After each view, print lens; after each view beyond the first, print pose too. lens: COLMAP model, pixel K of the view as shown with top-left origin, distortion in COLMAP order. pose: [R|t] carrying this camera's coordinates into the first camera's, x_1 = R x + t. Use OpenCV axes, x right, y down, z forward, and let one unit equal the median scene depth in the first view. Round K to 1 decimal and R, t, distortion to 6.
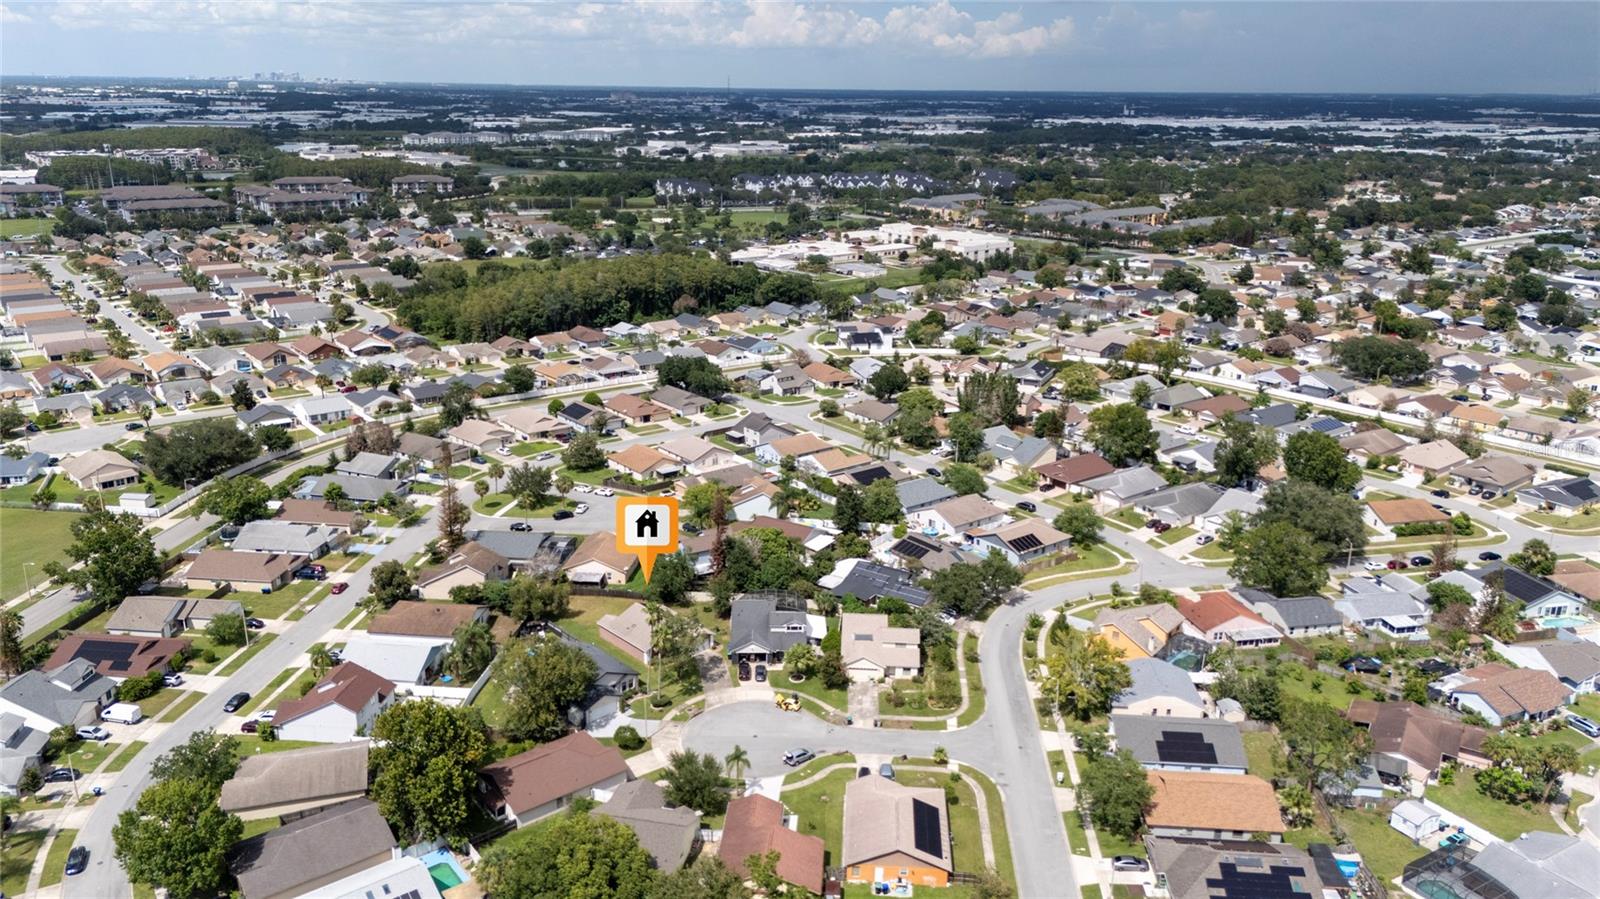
lens RADIAL K [[1165.3, 0, 800.0], [0, 1165.3, 449.5], [0, 0, 1]] dist [0.062578, -0.062984]
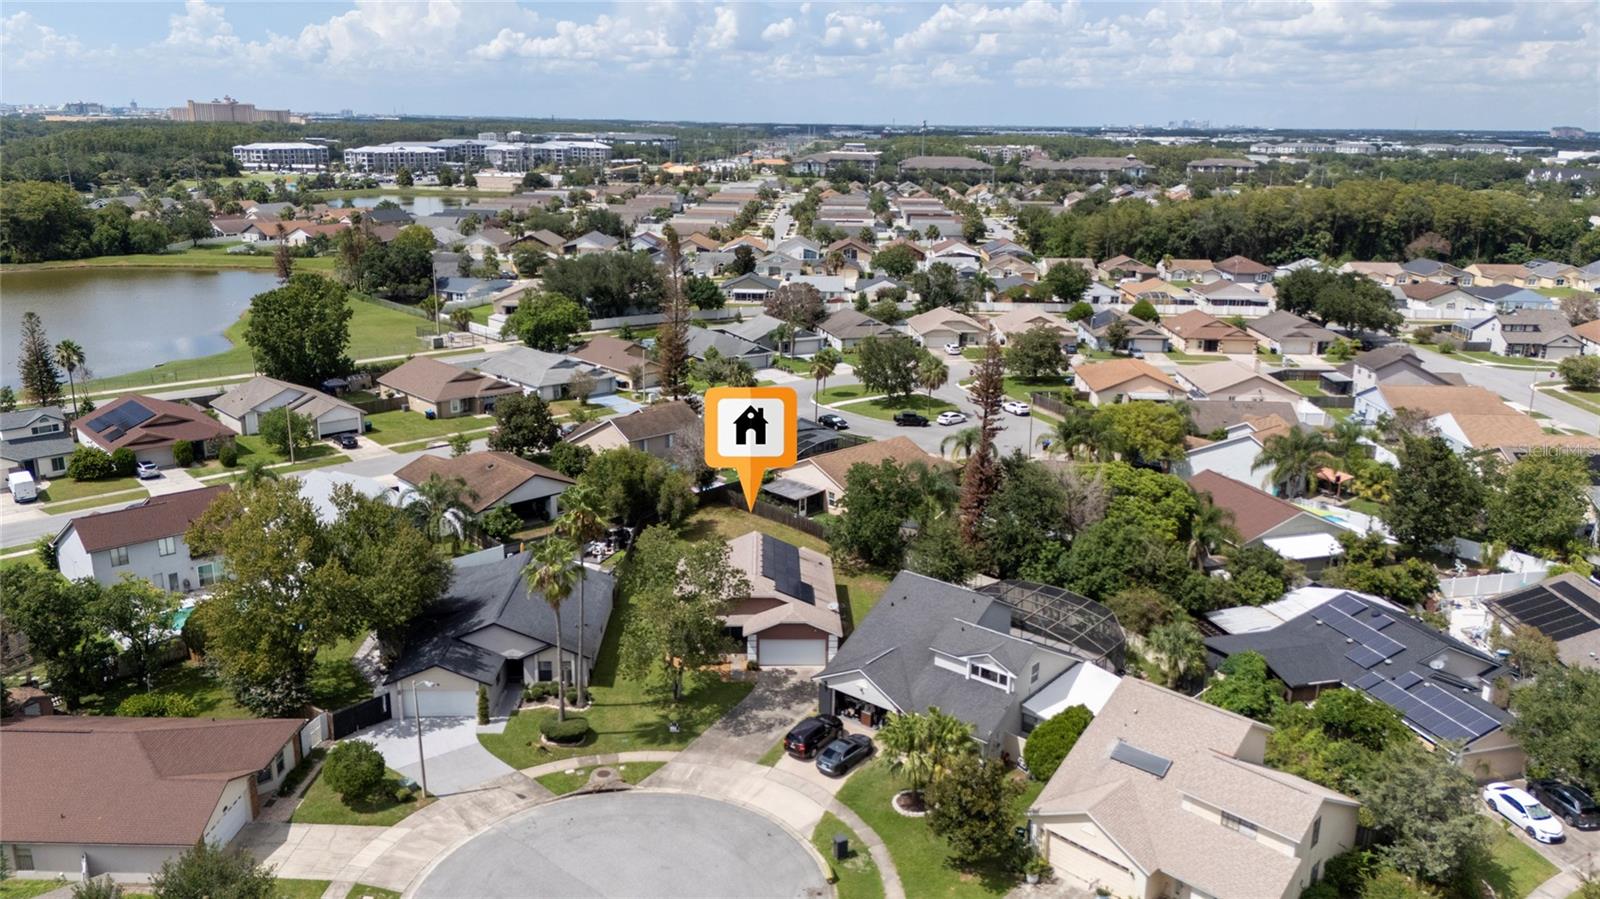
lens RADIAL K [[1155.9, 0, 790.1], [0, 1155.9, 448.3], [0, 0, 1]] dist [0.102290, -0.124333]
pose [[0.754834, 0.173600, -0.632526, 0.132371], [-0.196275, 0.979934, 0.034721, 0.064370], [0.625861, 0.097940, 0.773761, 0.522839]]
